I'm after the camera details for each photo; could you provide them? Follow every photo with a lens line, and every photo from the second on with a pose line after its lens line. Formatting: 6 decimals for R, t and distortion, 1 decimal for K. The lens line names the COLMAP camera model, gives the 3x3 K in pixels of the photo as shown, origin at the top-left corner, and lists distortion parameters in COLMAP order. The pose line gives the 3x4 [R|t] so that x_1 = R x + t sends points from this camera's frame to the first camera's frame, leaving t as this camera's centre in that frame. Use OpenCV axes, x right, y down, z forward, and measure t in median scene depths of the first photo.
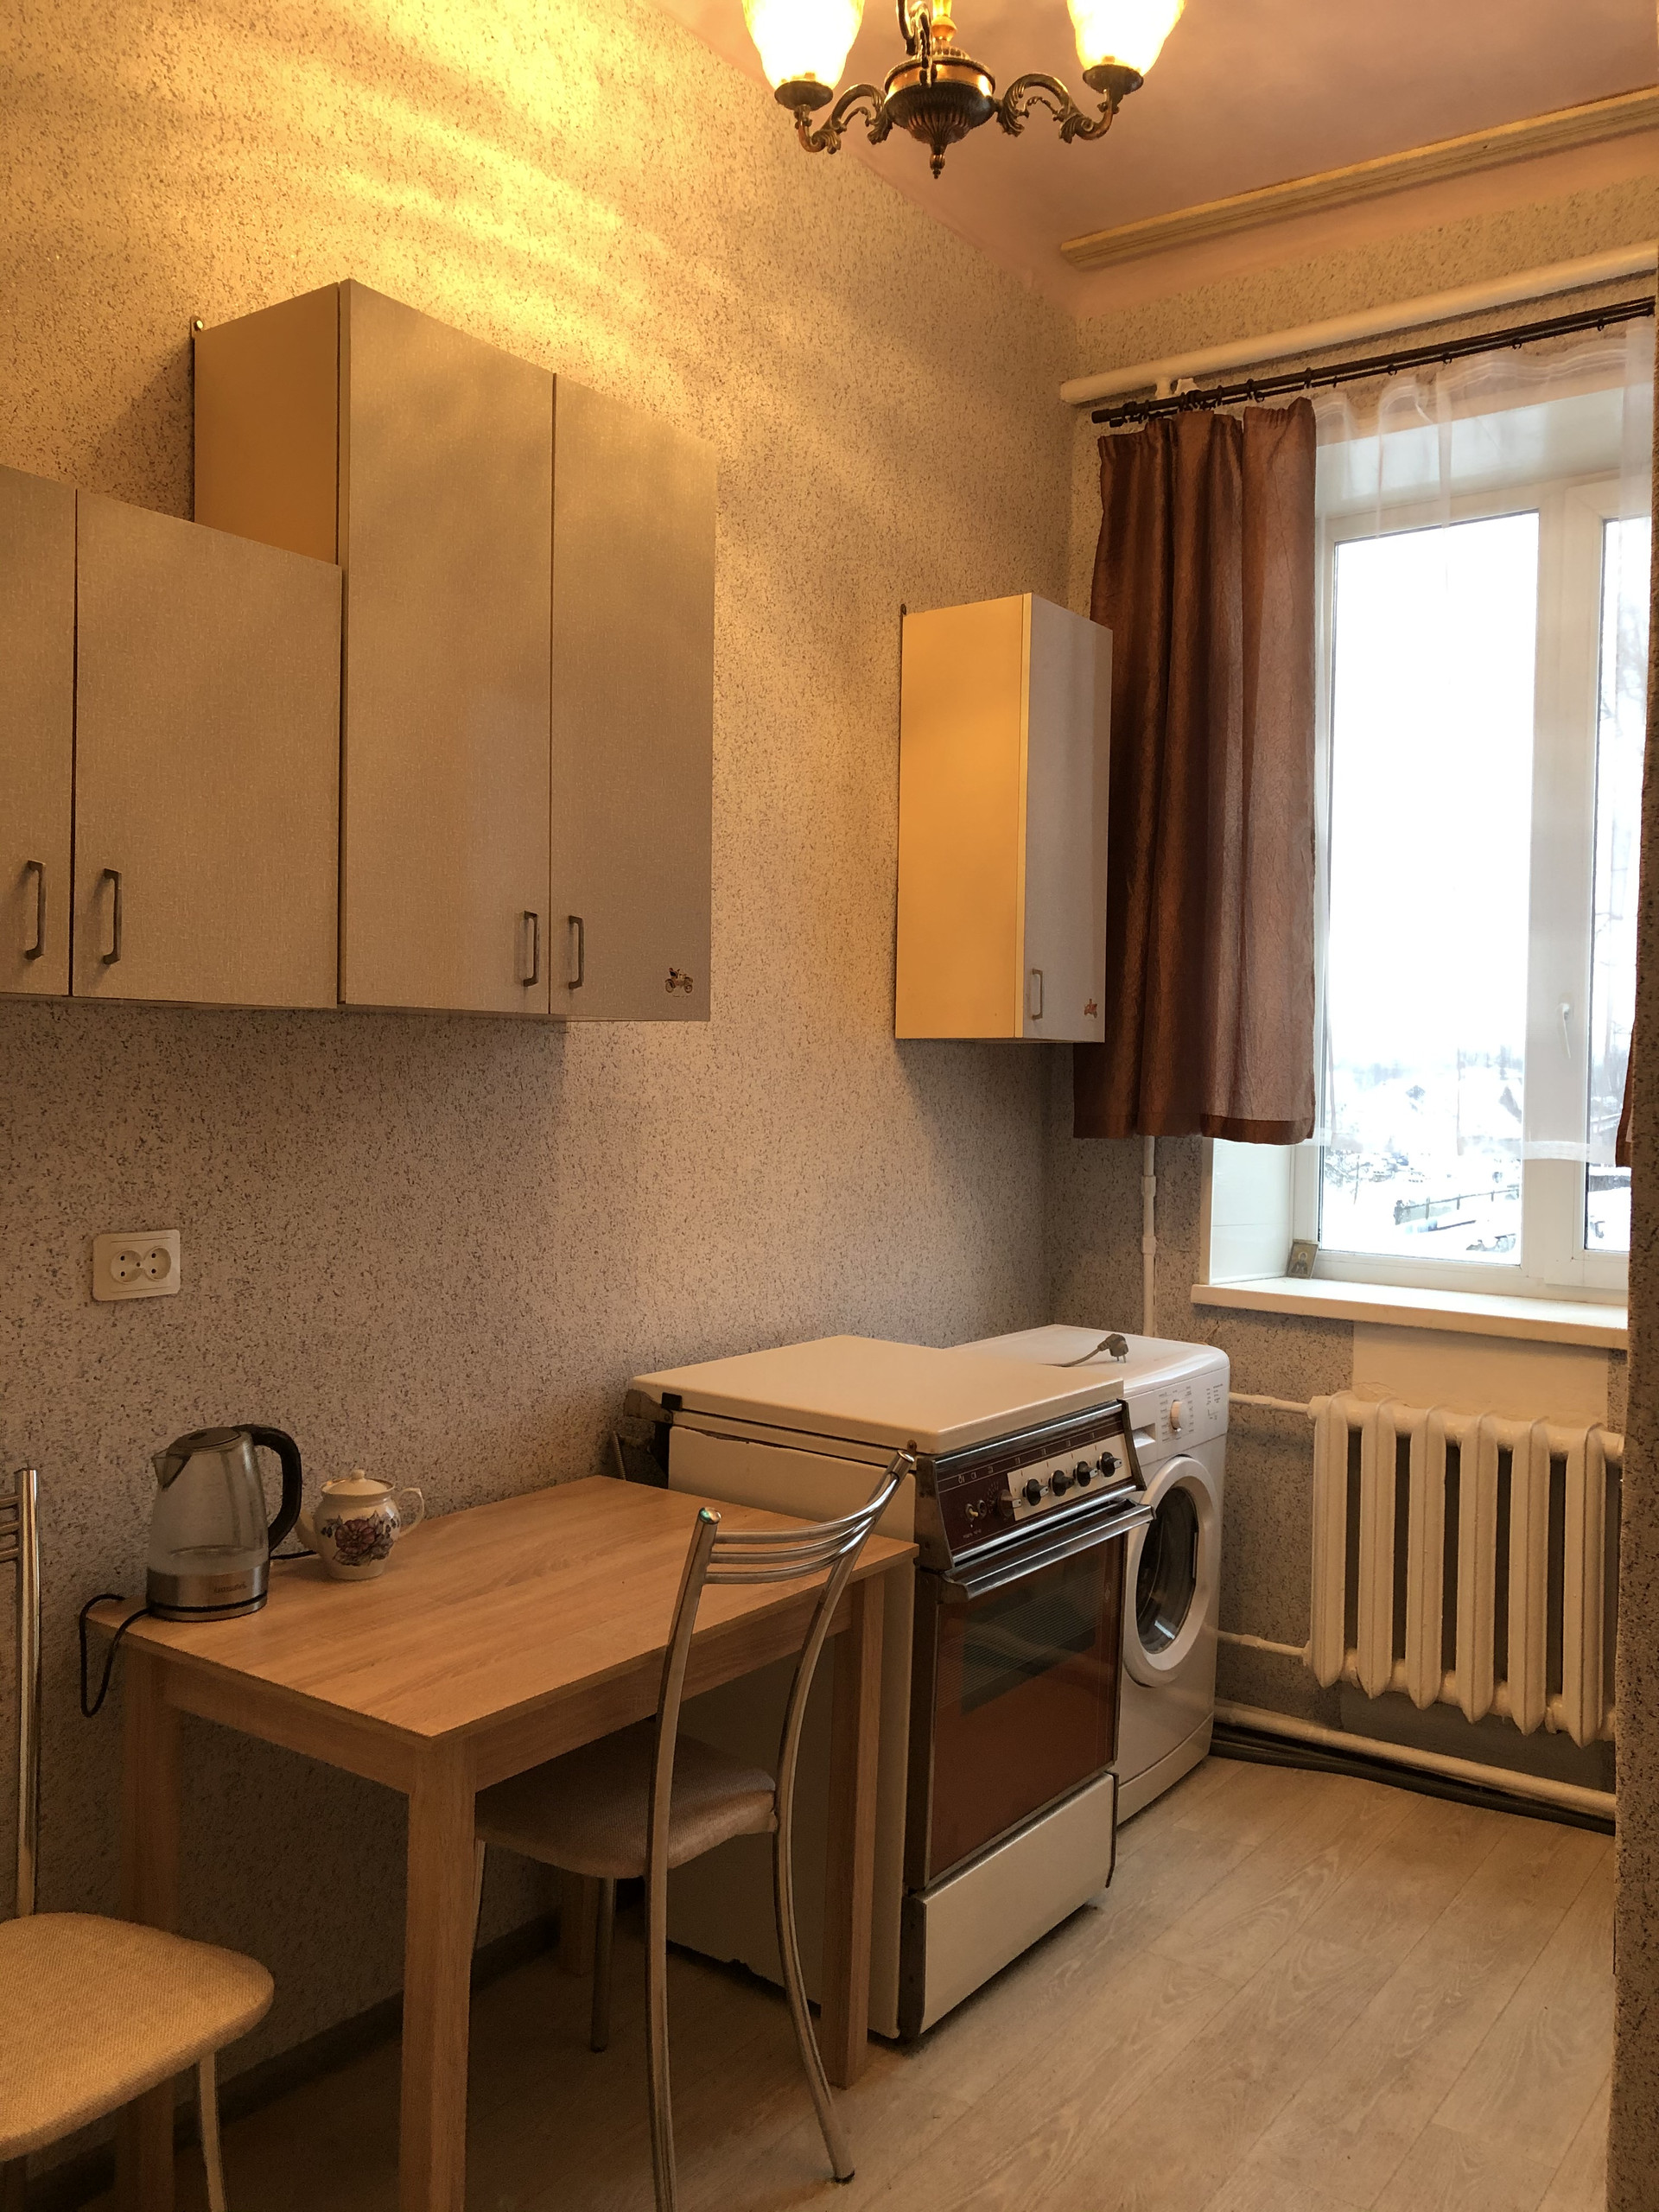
lens RADIAL K [[1803.6, 0, 829.5], [0, 1803.6, 1106.0], [0, 0, 1]] dist [0.024801, -0.056008]
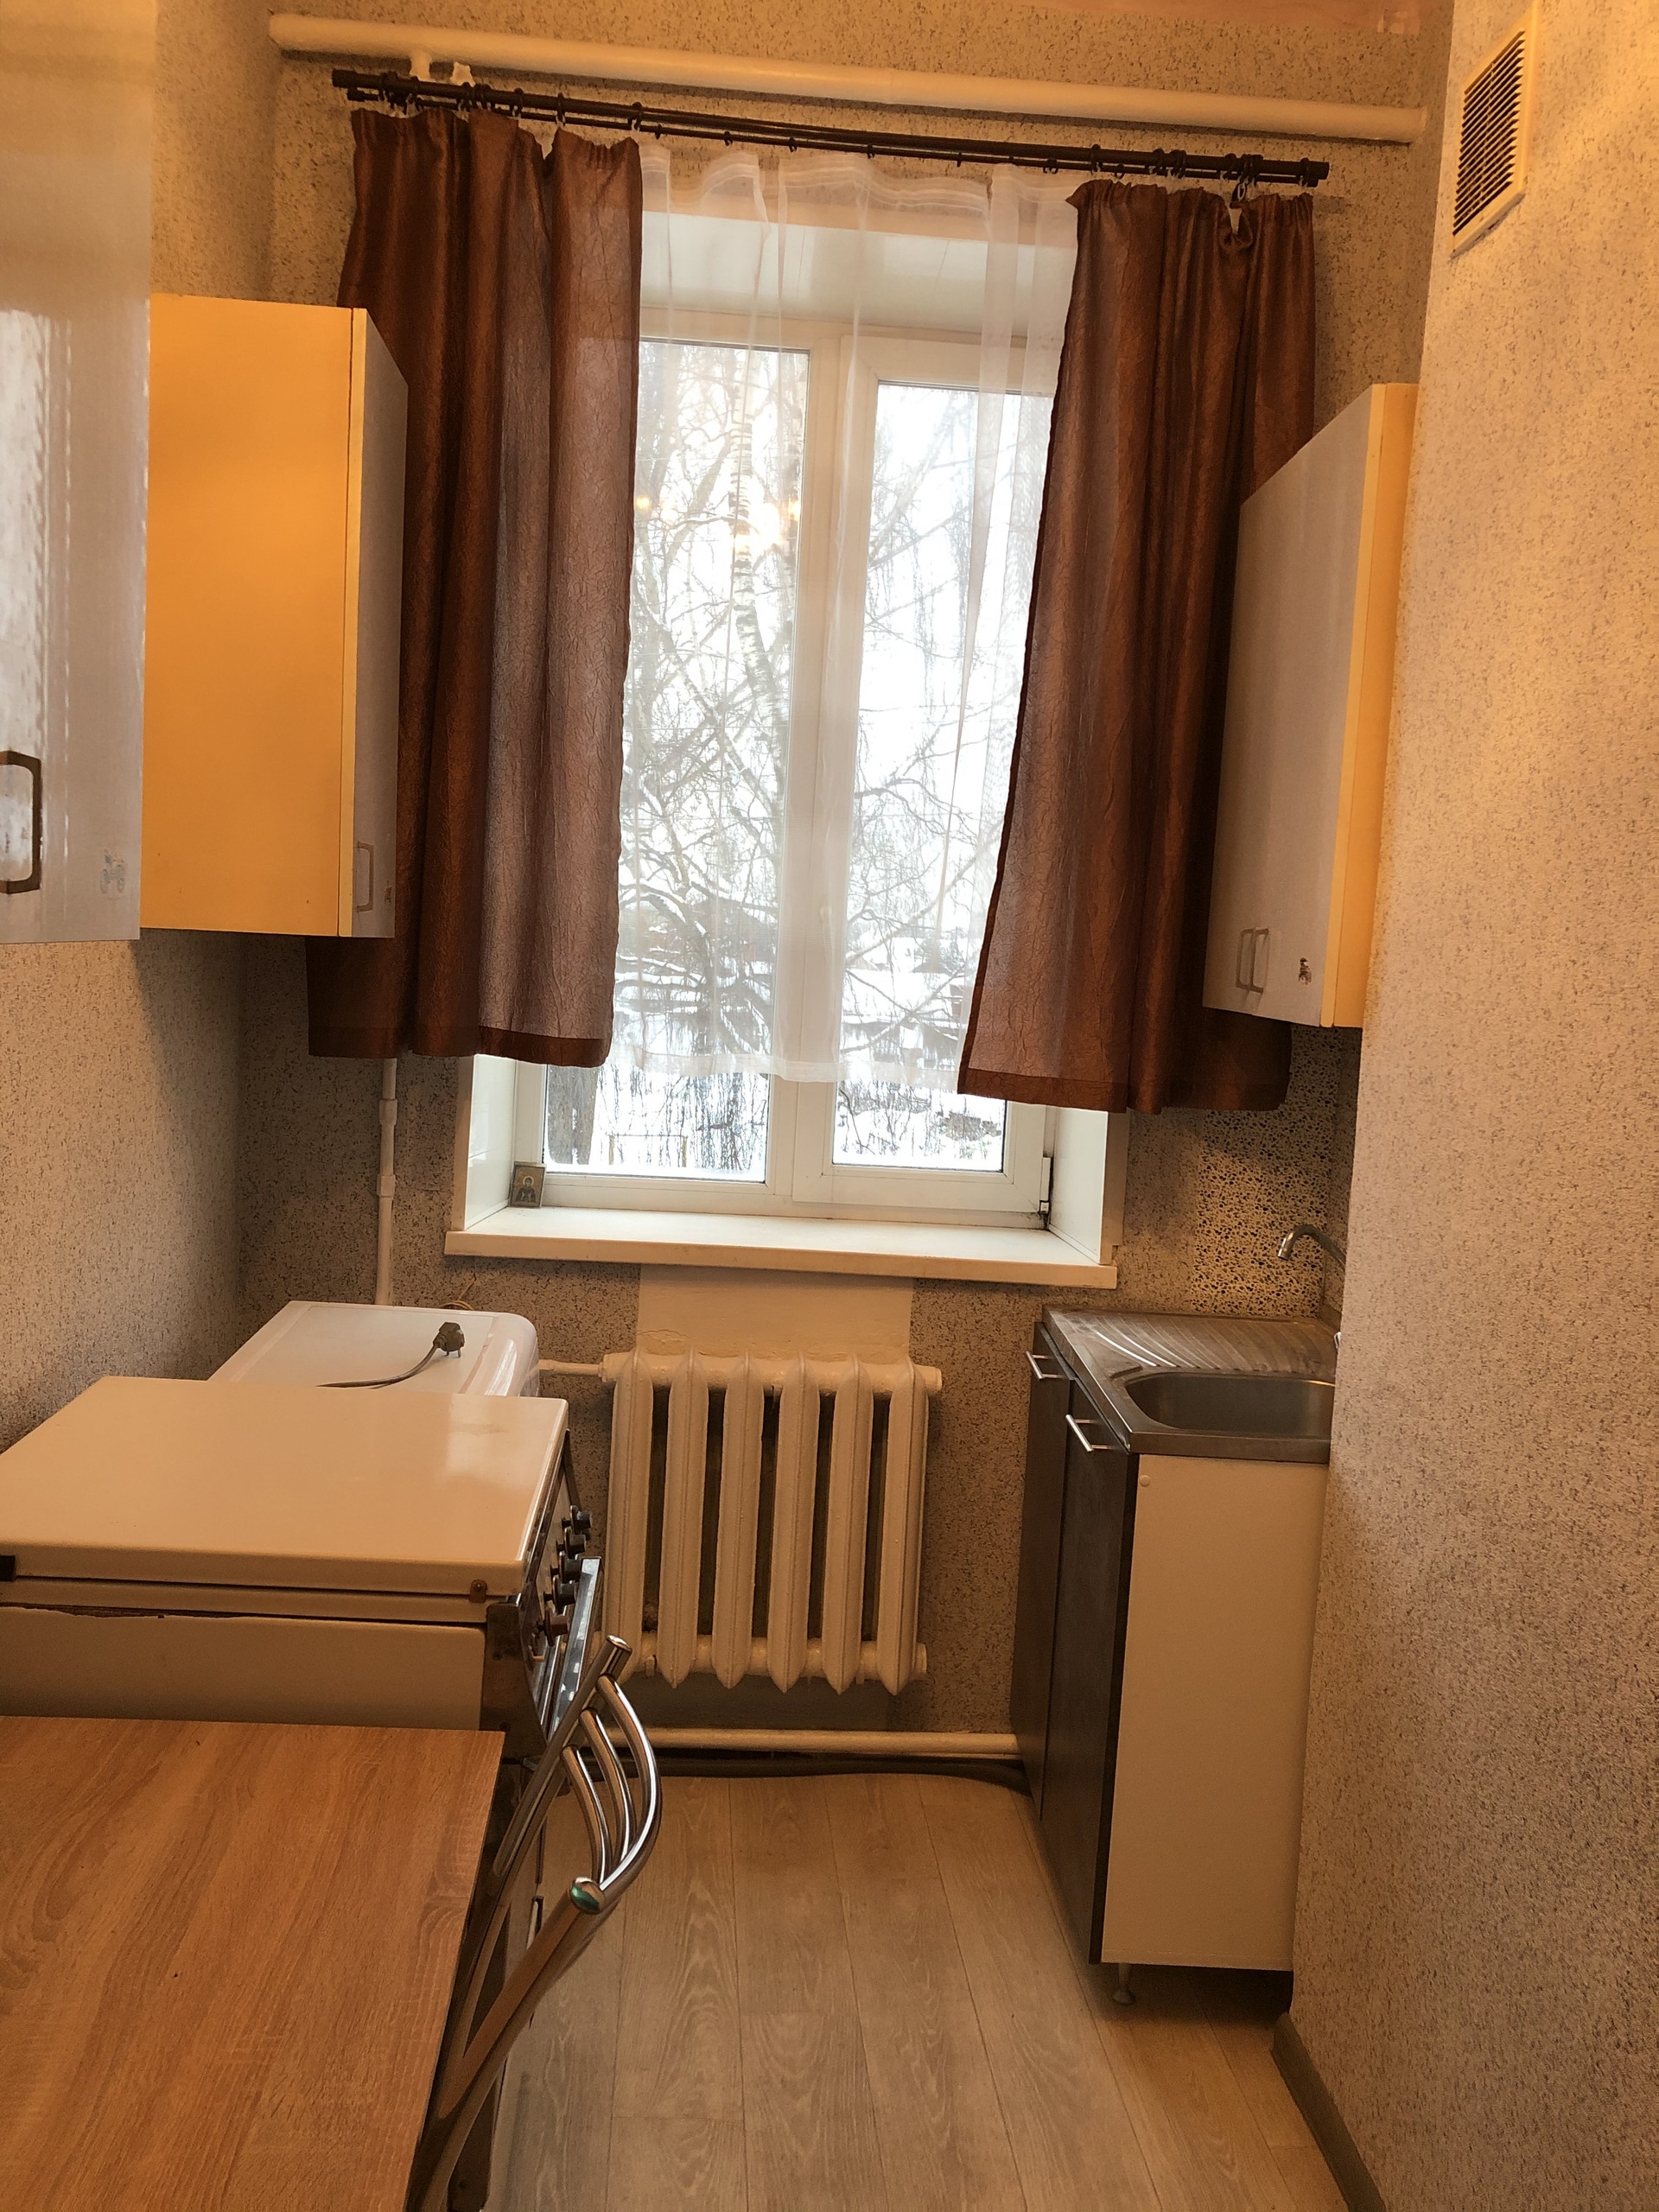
lens RADIAL K [[1787.4, 0, 832.5], [0, 1787.4, 1083.7], [0, 0, 1]] dist [0.046956, -0.045057]
pose [[0.758762, -0.029279, 0.650710, -0.203872], [-0.029653, 0.996401, 0.079410, -0.039669], [-0.650693, -0.079549, 0.755163, 0.300358]]
